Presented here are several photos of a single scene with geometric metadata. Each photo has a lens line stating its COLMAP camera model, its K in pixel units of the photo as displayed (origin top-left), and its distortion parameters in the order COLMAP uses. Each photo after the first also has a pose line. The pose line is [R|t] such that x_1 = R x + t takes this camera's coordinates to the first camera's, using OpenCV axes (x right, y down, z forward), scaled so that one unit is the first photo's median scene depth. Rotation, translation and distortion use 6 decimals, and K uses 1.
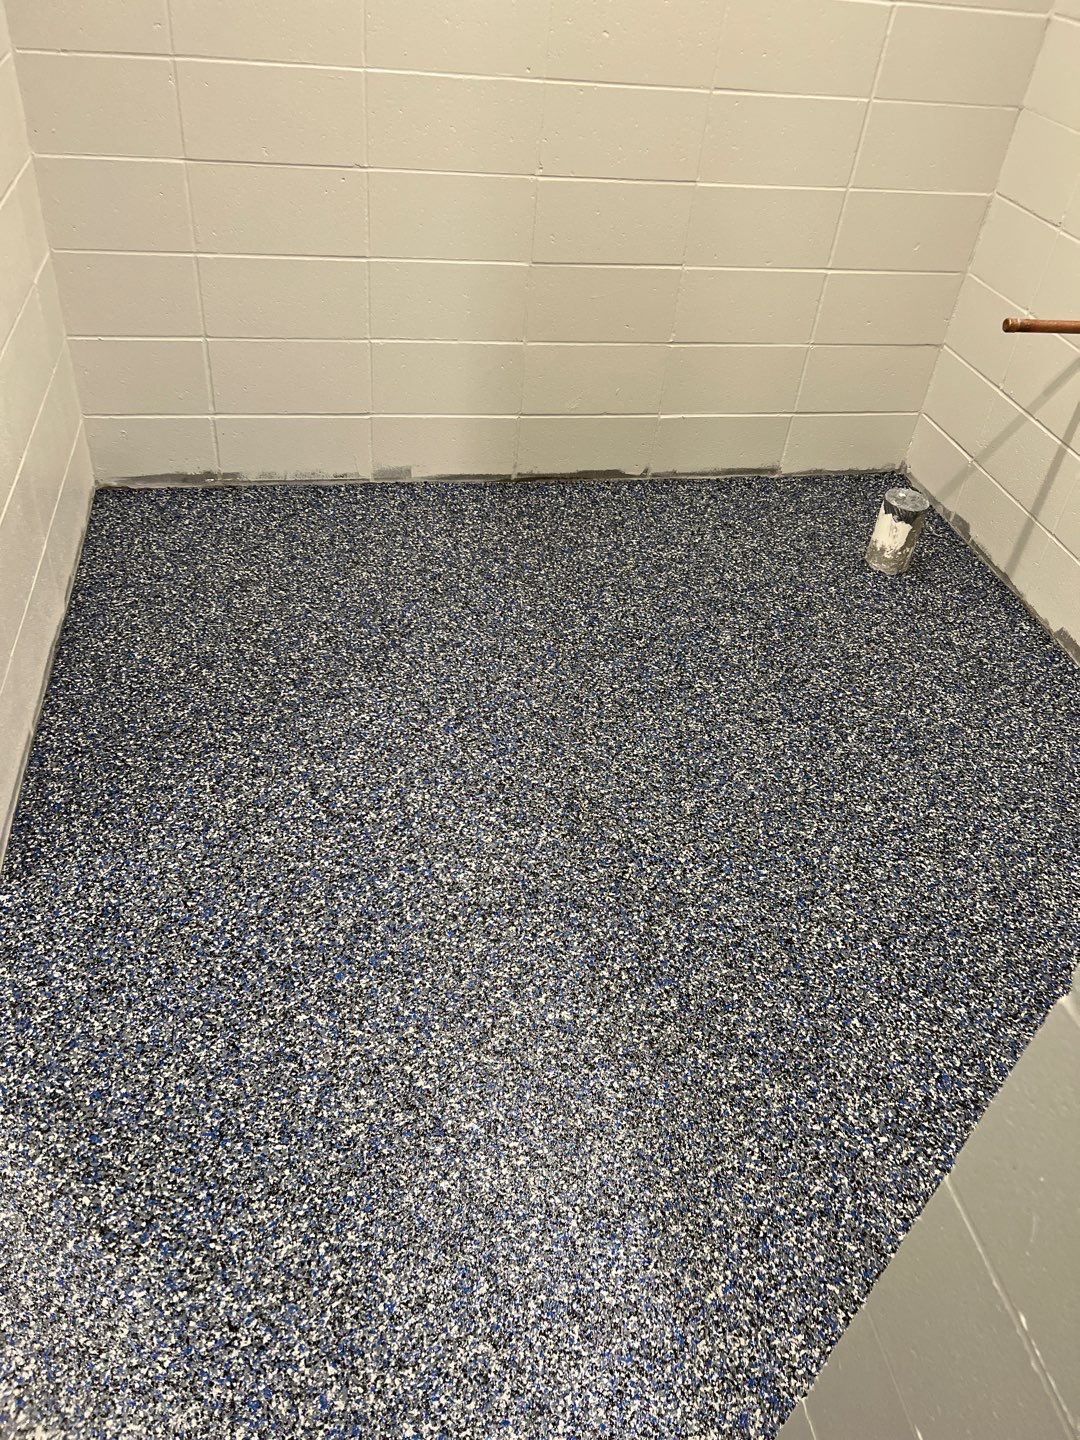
lens RADIAL K [[1108.2, 0, 547.4], [0, 1108.2, 722.3], [0, 0, 1]] dist [0.058418, -0.070482]
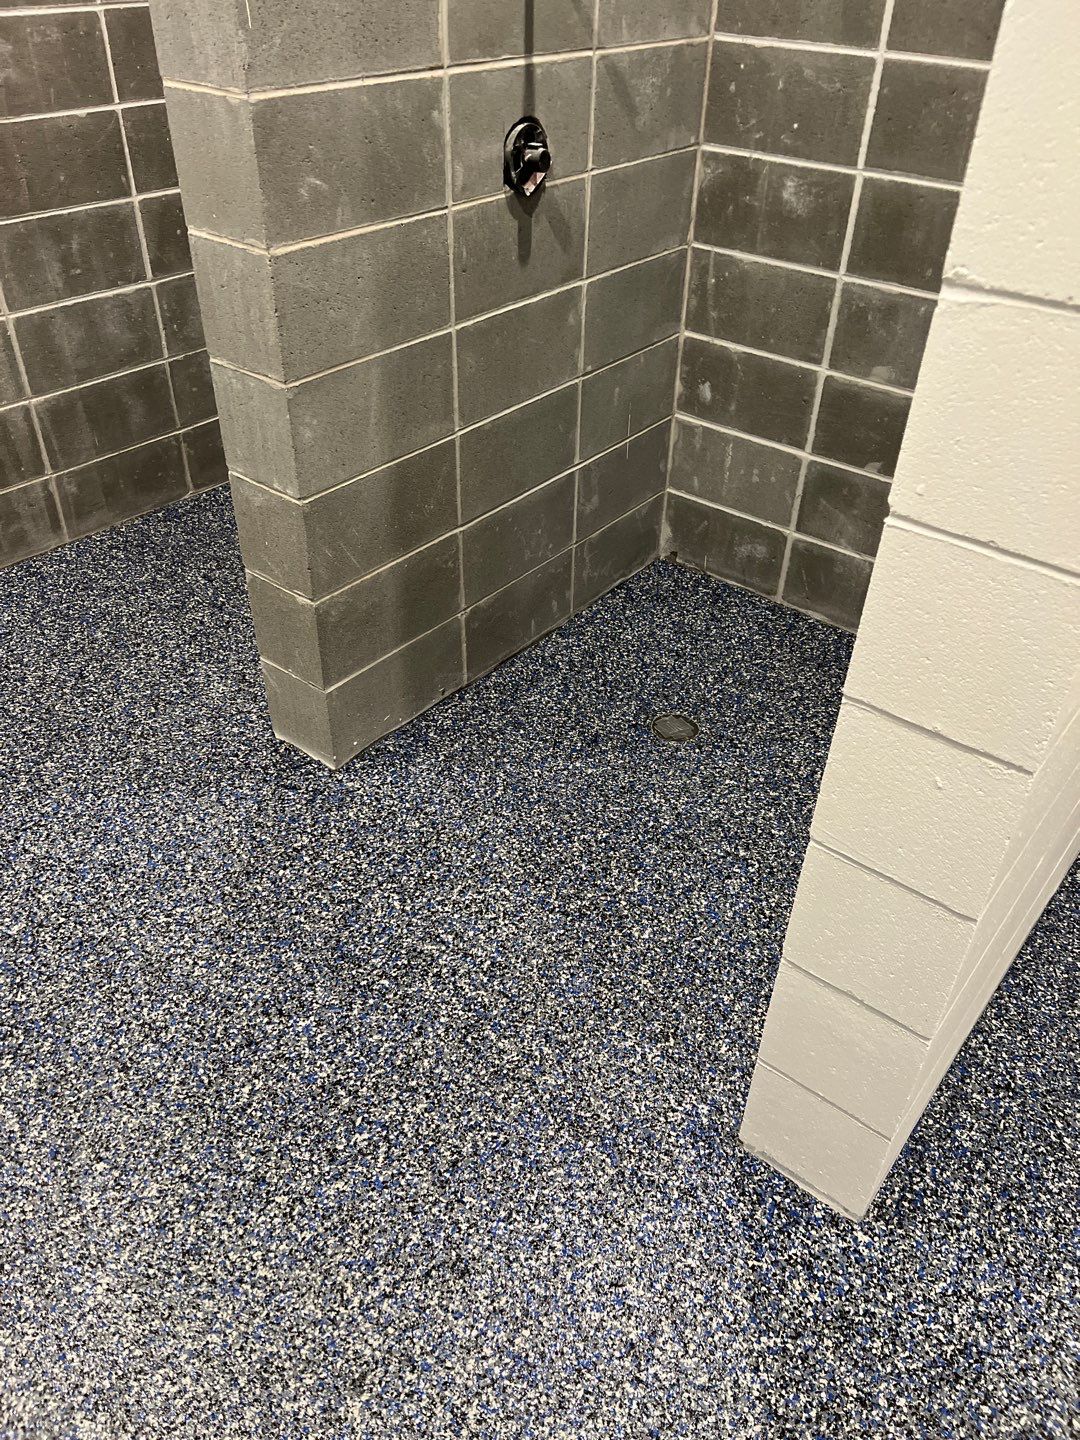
lens RADIAL K [[1108.2, 0, 547.4], [0, 1108.2, 722.3], [0, 0, 1]] dist [0.058418, -0.070482]
pose [[0.659884, 0.400739, -0.635579, -0.238394], [-0.459562, 0.884486, 0.080542, -0.117691], [0.594437, 0.238940, 0.767823, 0.135058]]
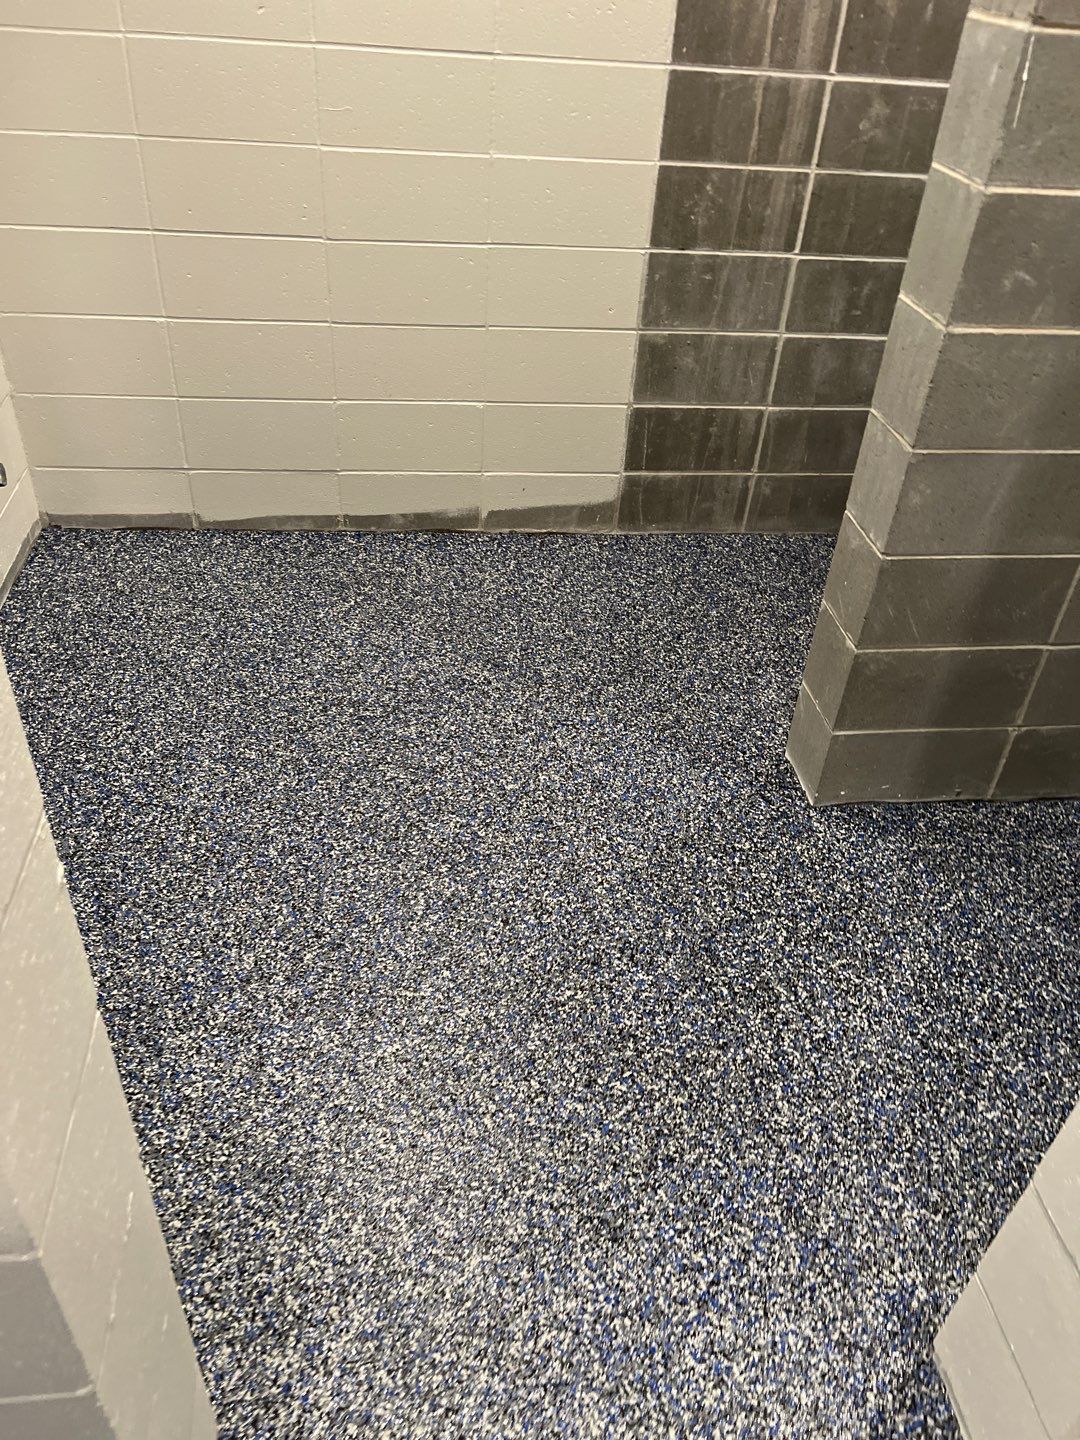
lens RADIAL K [[1112.6, 0, 543.4], [0, 1112.6, 714.9], [0, 0, 1]] dist [0.060560, -0.057568]
pose [[-0.036041, 0.523219, -0.851436, -0.120890], [-0.695269, 0.598867, 0.397442, -0.209086], [0.717846, 0.606301, 0.342194, 0.215118]]
